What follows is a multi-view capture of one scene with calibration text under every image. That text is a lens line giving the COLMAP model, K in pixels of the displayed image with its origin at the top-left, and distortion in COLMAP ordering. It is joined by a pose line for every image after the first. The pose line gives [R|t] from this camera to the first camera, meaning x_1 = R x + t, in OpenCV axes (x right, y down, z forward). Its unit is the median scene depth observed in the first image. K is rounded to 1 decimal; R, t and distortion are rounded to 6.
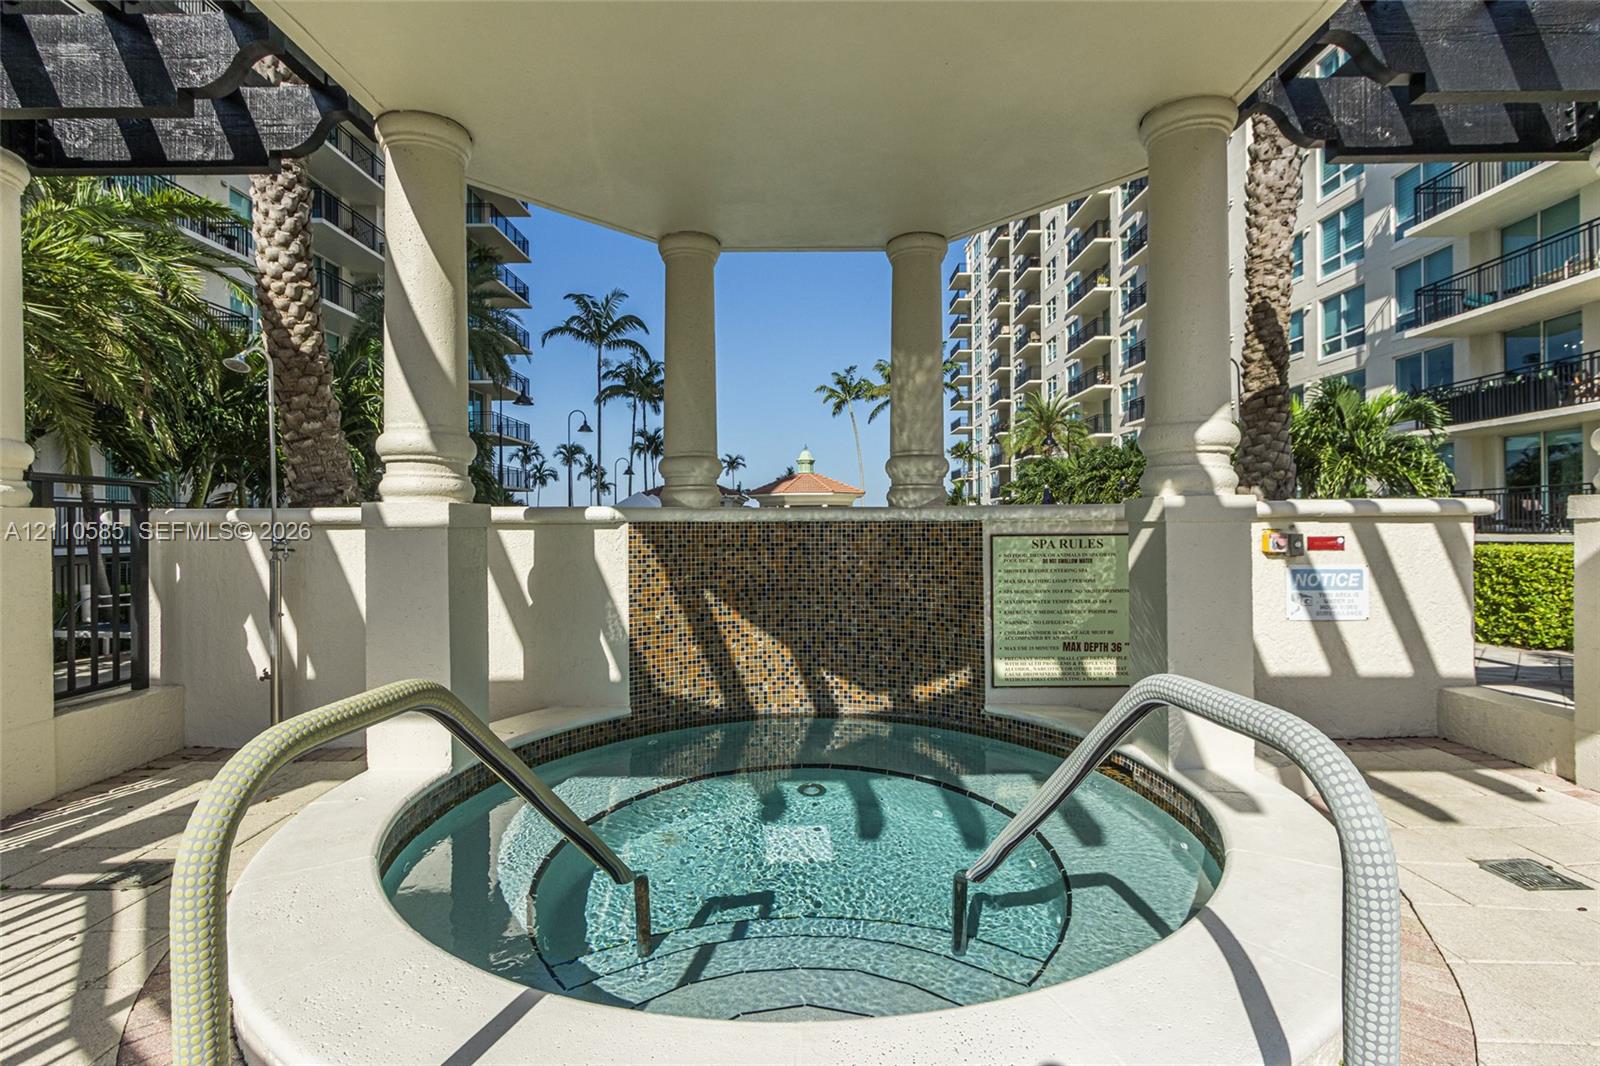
lens RADIAL K [[769.5, 0, 800.4], [0, 769.5, 532.5], [0, 0, 1]] dist [0.002758, 0.000214]
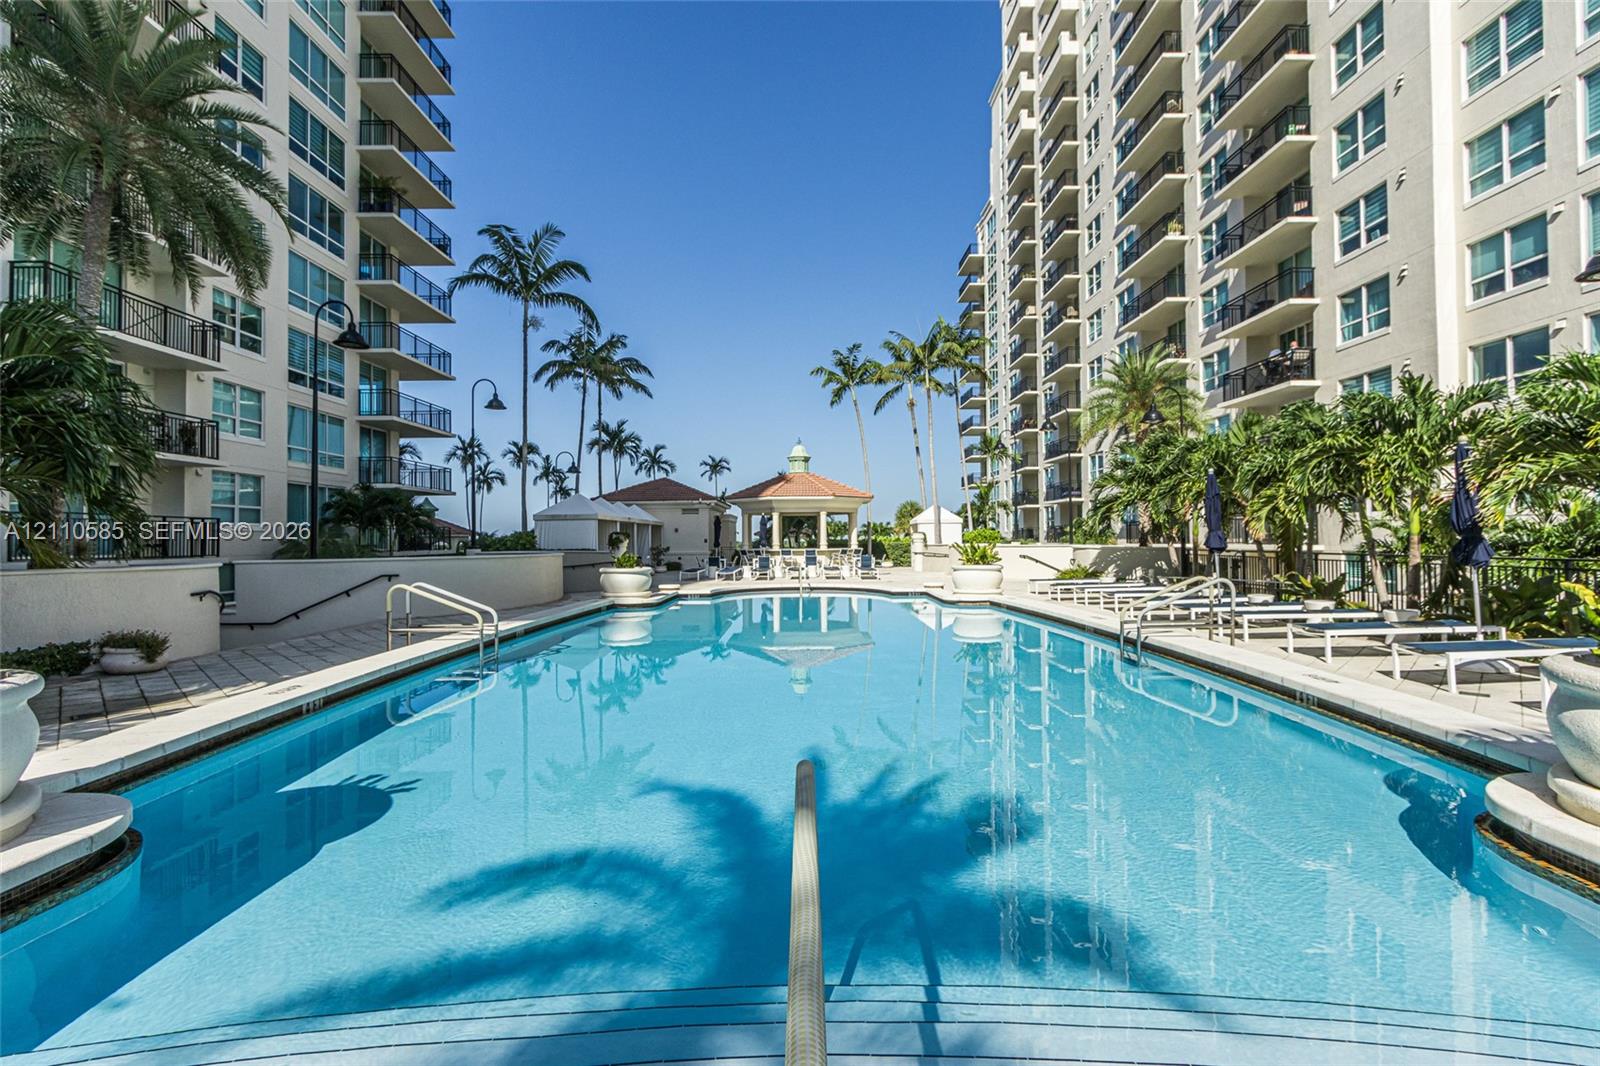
lens RADIAL K [[769.5, 0, 800.9], [0, 769.5, 531.7], [0, 0, 1]] dist [0.002758, 0.000214]
pose [[0.999951, -0.000121, 0.009938, 0.000589], [0.000285, 0.999863, -0.016561, -0.001753], [-0.009934, 0.016563, 0.999813, 0.174964]]
